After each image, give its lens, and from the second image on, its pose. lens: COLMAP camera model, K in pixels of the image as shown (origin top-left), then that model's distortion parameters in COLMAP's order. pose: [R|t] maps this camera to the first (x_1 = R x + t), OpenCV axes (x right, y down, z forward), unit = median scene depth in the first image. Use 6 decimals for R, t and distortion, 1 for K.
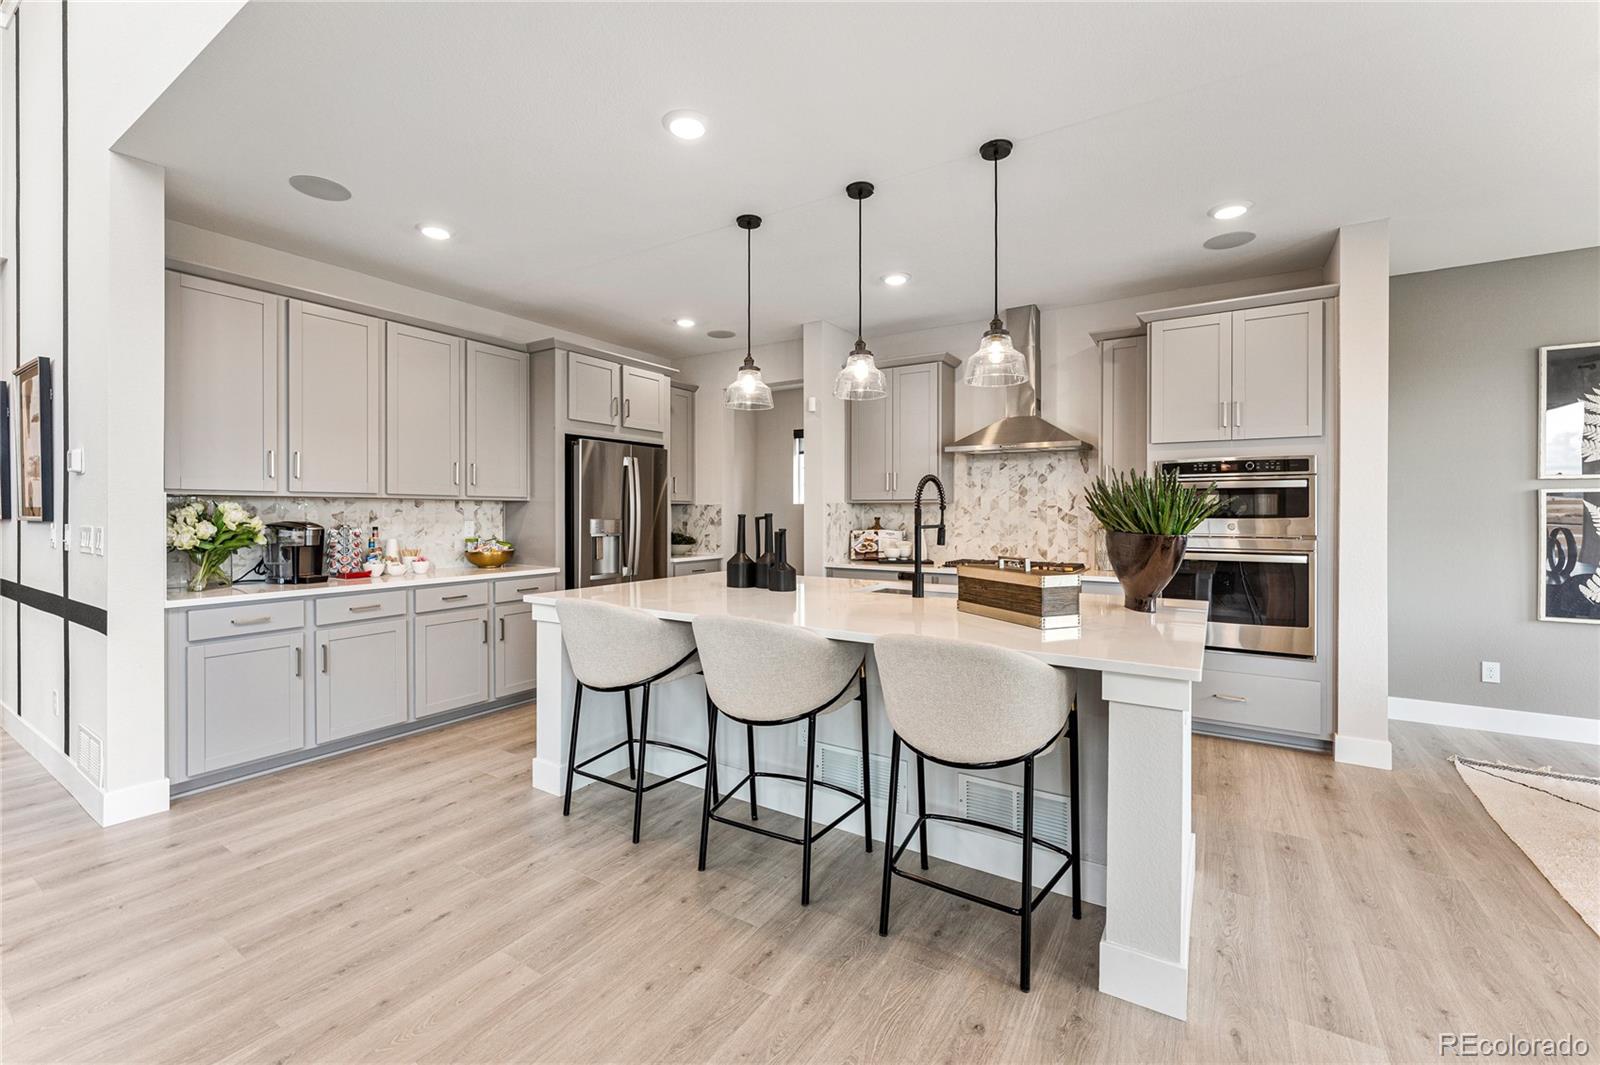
lens RADIAL K [[662.5, 0, 791.3], [0, 662.5, 518.7], [0, 0, 1]] dist [-0.002513, -0.000143]
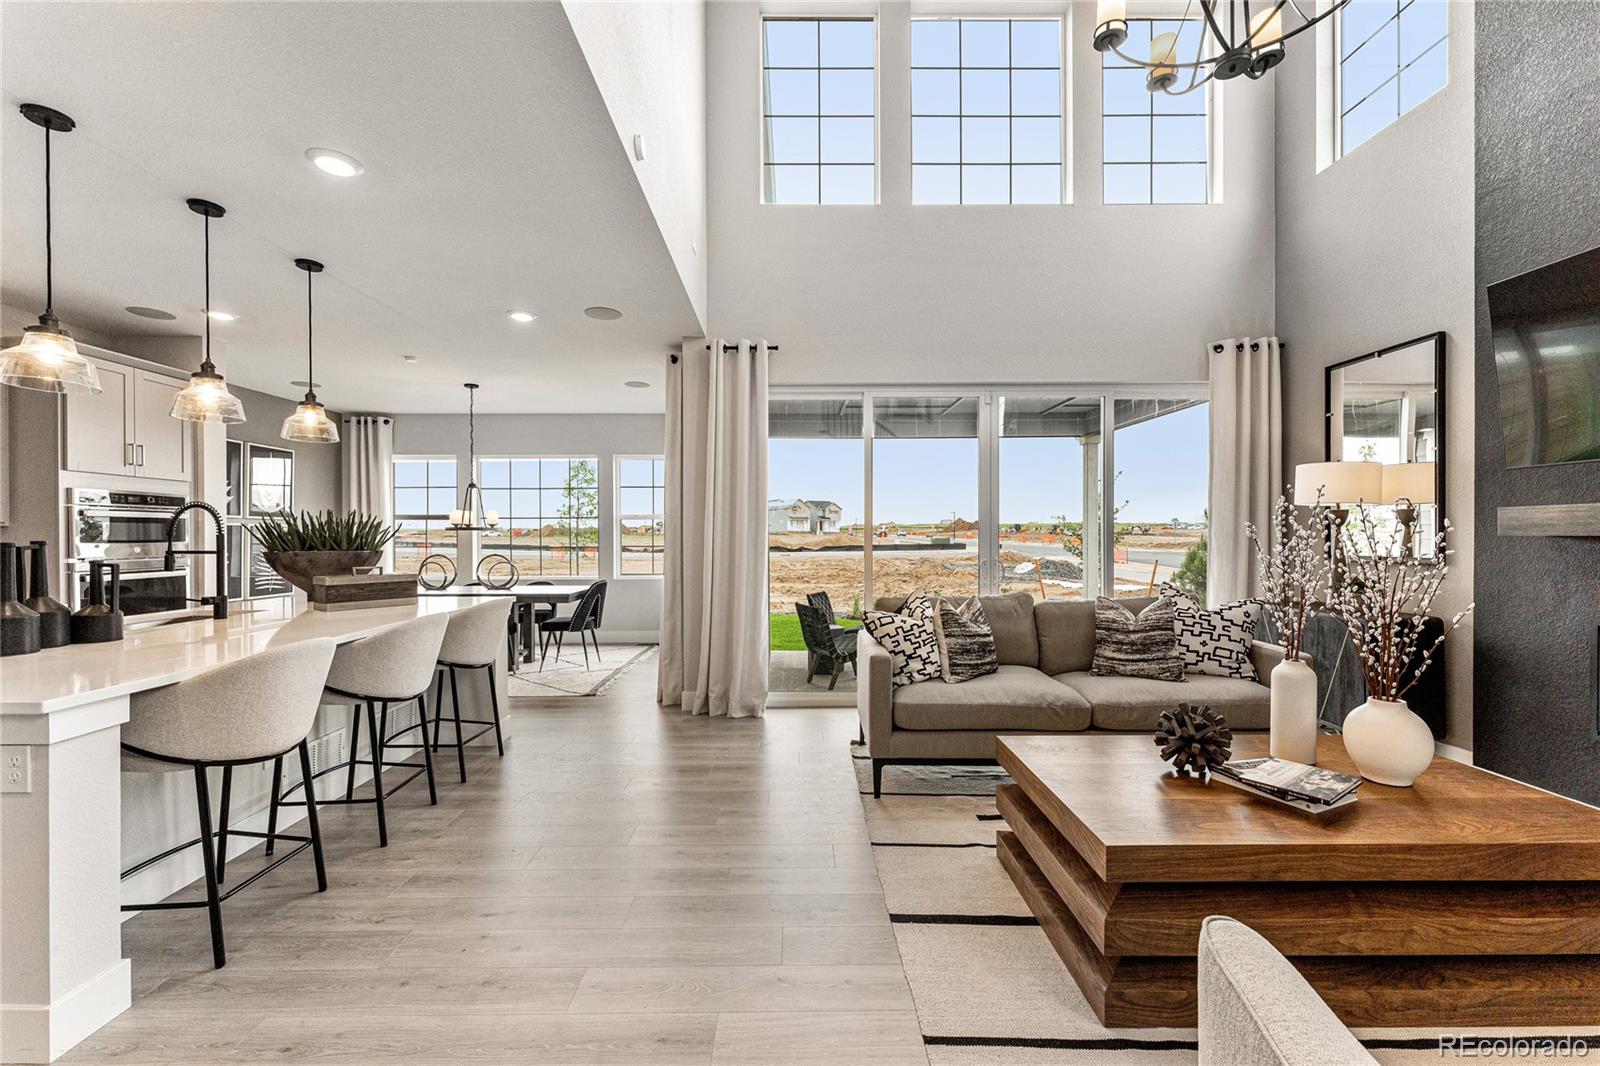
lens RADIAL K [[652.7, 0, 796.4], [0, 652.7, 539.6], [0, 0, 1]] dist [0.001888, 0.000082]
pose [[-0.549094, -0.004769, 0.835747, -1.074655], [0.009957, 0.999875, 0.012247, -0.010081], [-0.835701, 0.015046, -0.548978, 0.736478]]
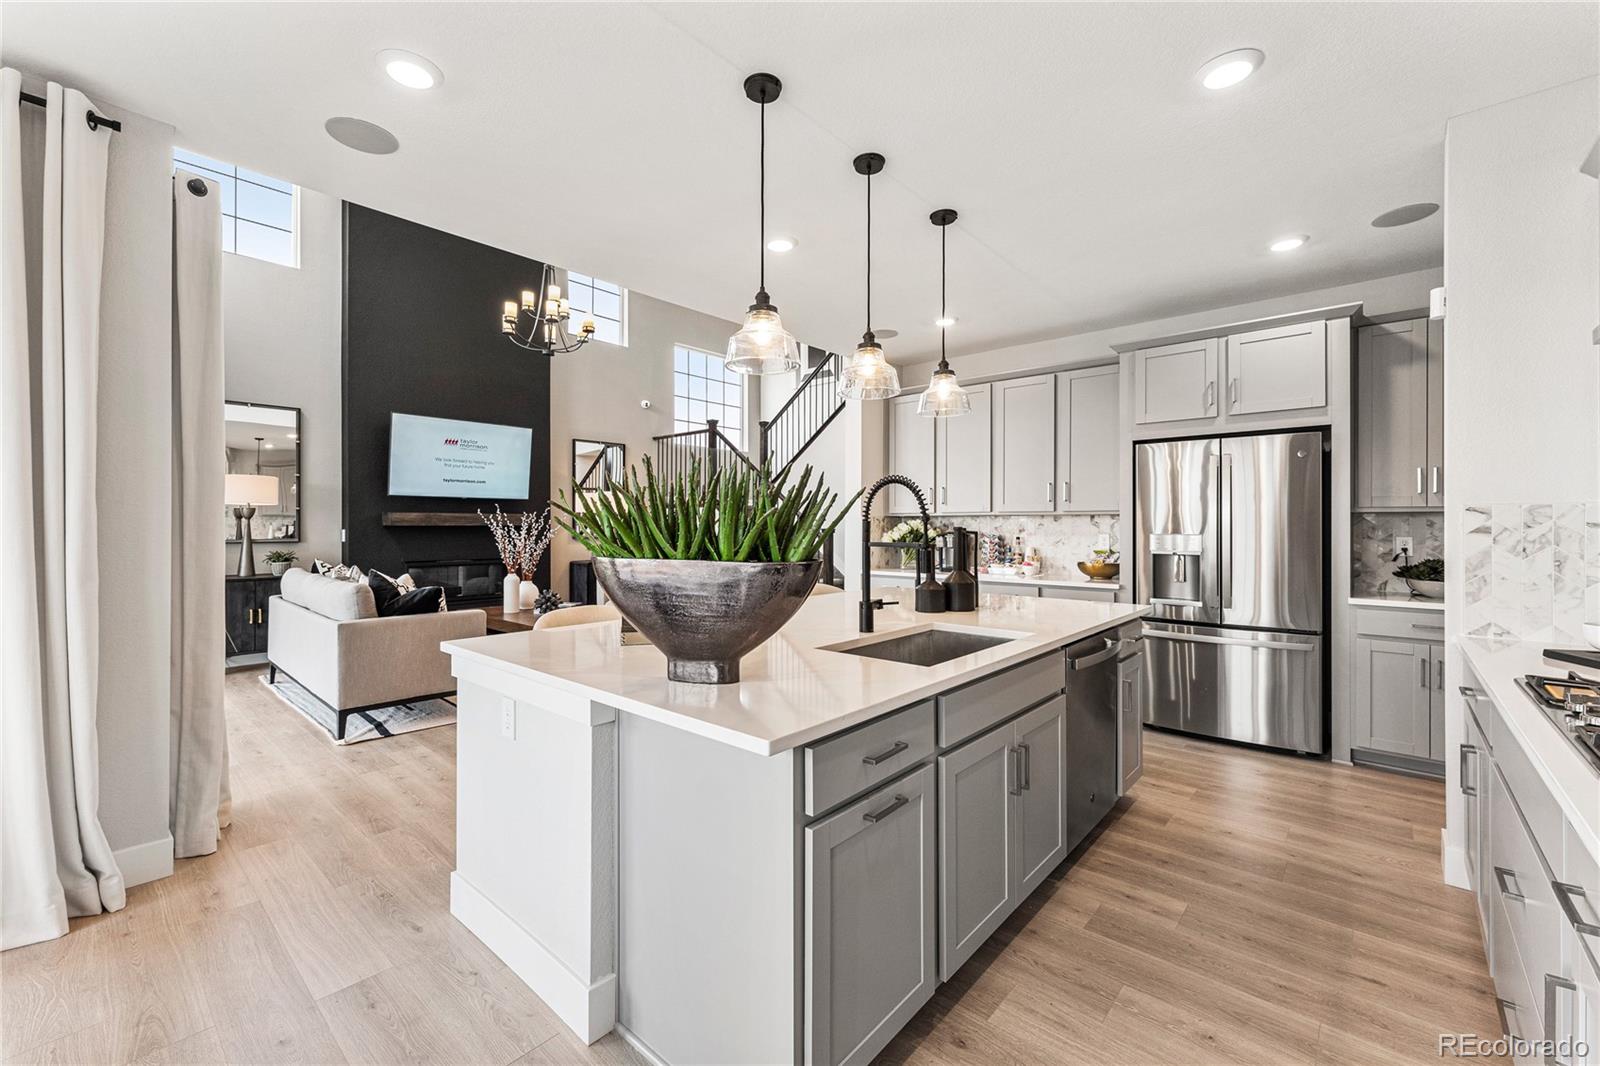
lens RADIAL K [[658.8, 0, 792.3], [0, 658.8, 525.4], [0, 0, 1]] dist [0.001080, -0.000034]
pose [[-0.155178, -0.000709, -0.987886, 0.907198], [-0.009955, 0.999950, 0.000847, -0.008753], [0.987836, 0.009966, -0.155178, 0.946287]]
